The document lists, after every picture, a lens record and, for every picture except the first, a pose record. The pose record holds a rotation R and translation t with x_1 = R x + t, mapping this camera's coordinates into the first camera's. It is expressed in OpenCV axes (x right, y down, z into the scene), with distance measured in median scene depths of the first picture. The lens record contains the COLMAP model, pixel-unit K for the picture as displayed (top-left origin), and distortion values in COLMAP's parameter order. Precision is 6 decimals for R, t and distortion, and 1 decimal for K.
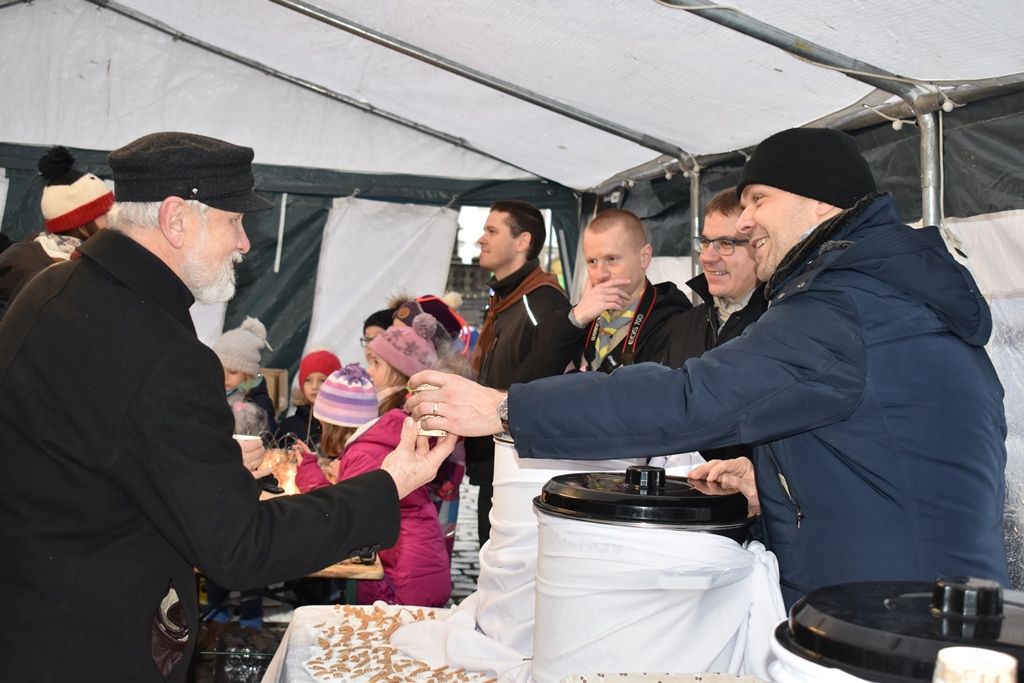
lens RADIAL K [[1617.8, 0, 512.0], [0, 1617.8, 341.5], [0, 0, 1]] dist [-0.013275, 0.034335]
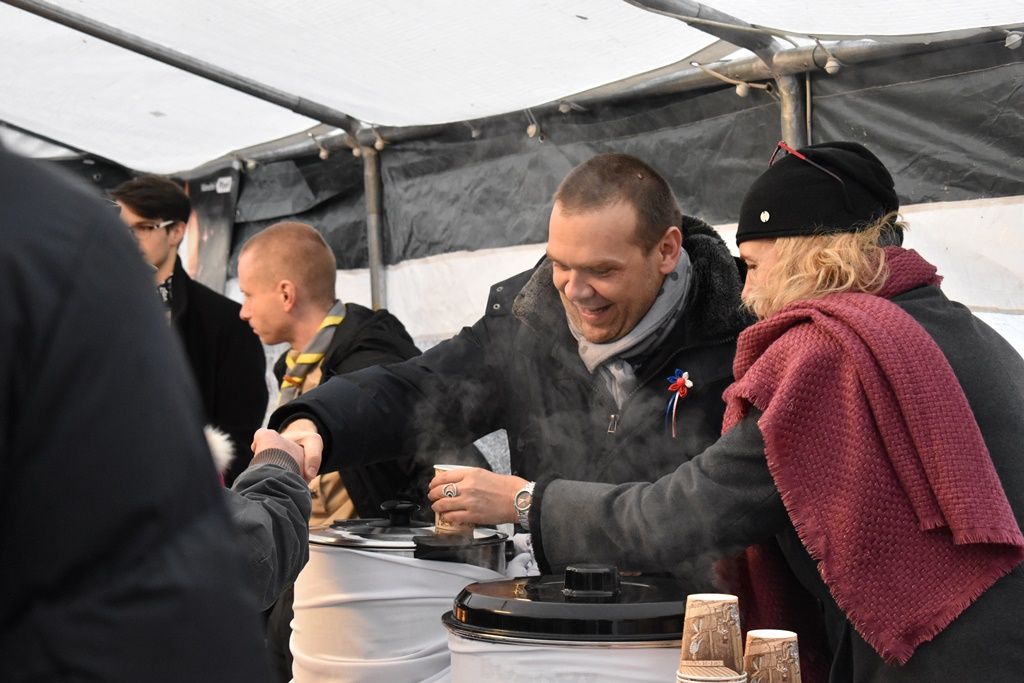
lens RADIAL K [[2360.2, 0, 512.0], [0, 2360.2, 341.5], [0, 0, 1]] dist [0.070900, 0.047069]
pose [[0.960141, -0.036827, 0.277078, -0.115051], [0.041162, 0.999104, -0.009845, -0.007315], [-0.276467, 0.020858, 0.960797, -0.013981]]
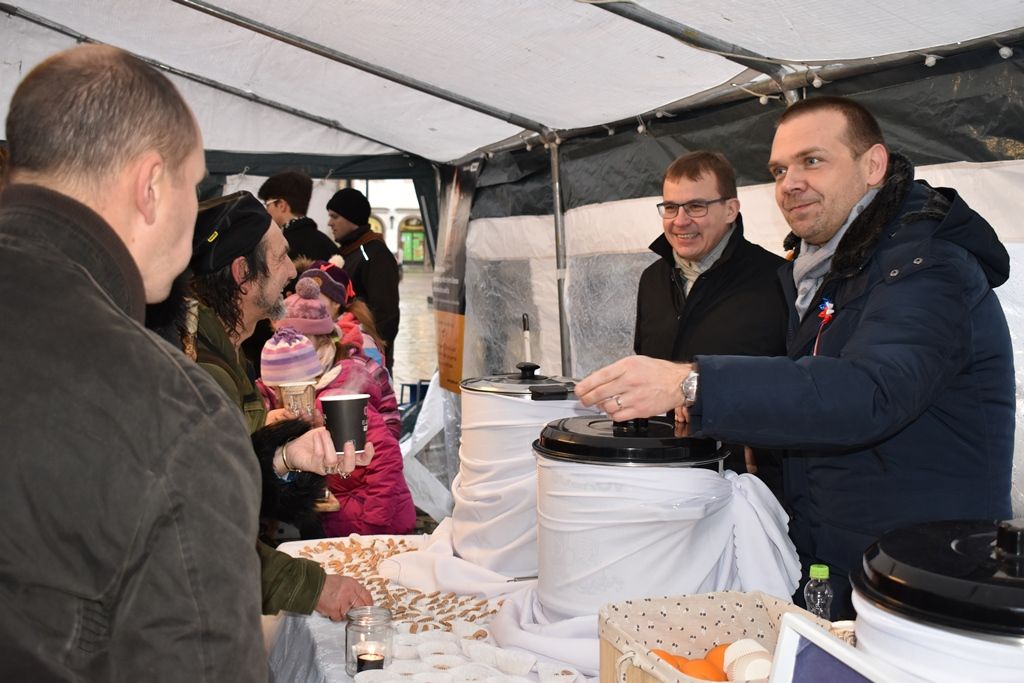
lens RADIAL K [[1299.7, 0, 517.4], [0, 1299.7, 338.6], [0, 0, 1]] dist [-0.040234, 0.039892]
pose [[0.987991, -0.052743, 0.145231, -0.057910], [0.046176, 0.997768, 0.048230, -0.009157], [-0.147451, -0.040944, 0.988222, 0.054917]]
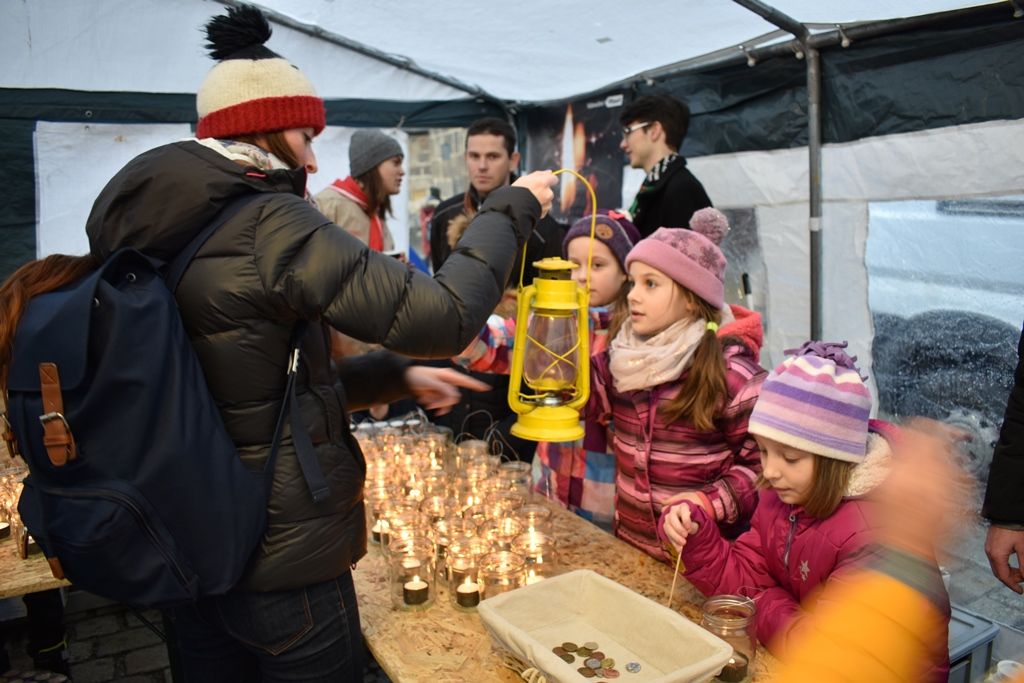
lens RADIAL K [[807.2, 0, 513.6], [0, 807.2, 348.3], [0, 0, 1]] dist [-0.084349, 0.005414]
pose [[0.934816, -0.142751, 0.325179, -0.204510], [0.091554, 0.981576, 0.167708, -0.030740], [-0.343128, -0.127004, 0.930663, 0.611983]]
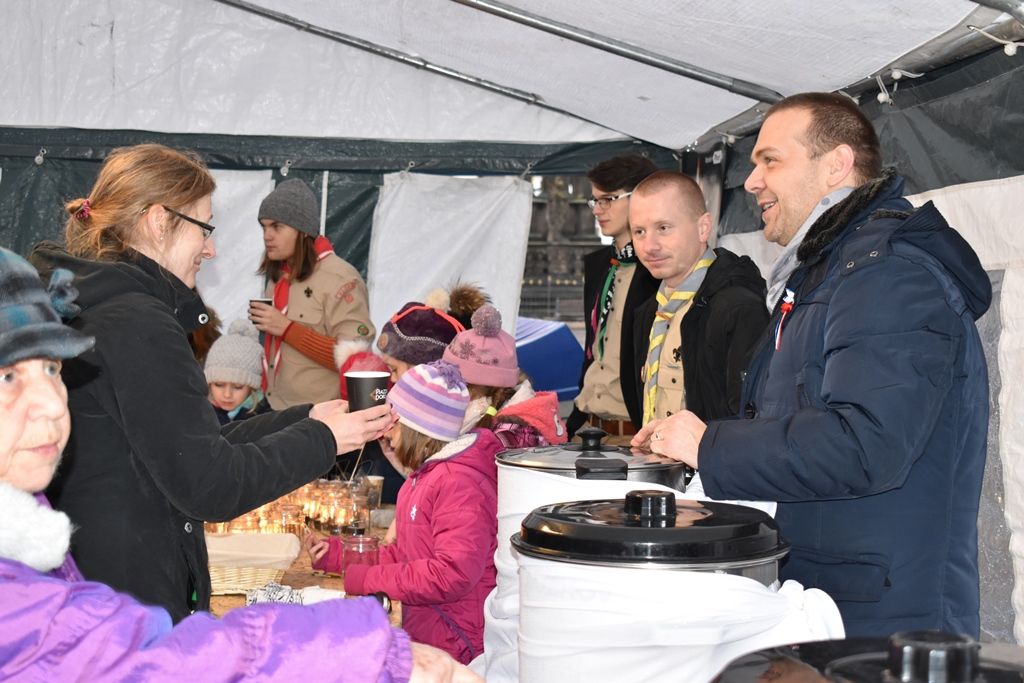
lens RADIAL K [[1923.4, 0, 512.0], [0, 1923.4, 341.5], [0, 0, 1]] dist [0.038961, -0.125509]
pose [[0.995638, -0.039795, -0.084389, 0.045520], [0.039984, 0.999200, 0.000547, -0.000038], [0.084299, -0.003919, 0.996433, 0.020396]]
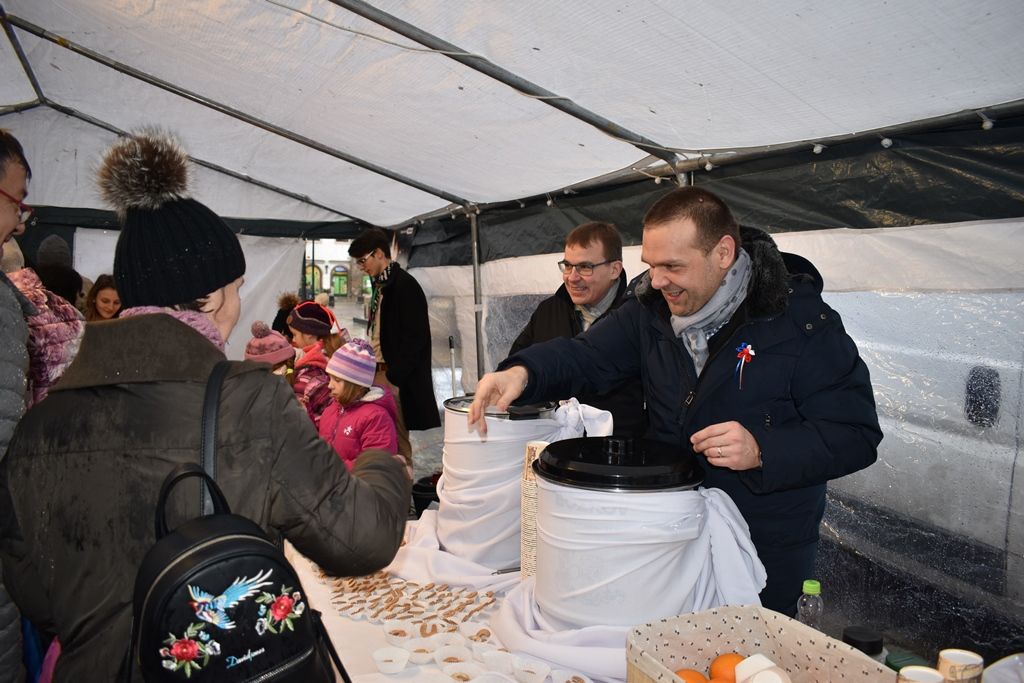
lens RADIAL K [[807.2, 0, 513.6], [0, 807.2, 348.3], [0, 0, 1]] dist [-0.084349, 0.005414]
pose [[0.959537, -0.054023, 0.276352, -0.079596], [0.038723, 0.997415, 0.060527, -0.016298], [-0.278908, -0.047377, 0.959149, 0.191610]]
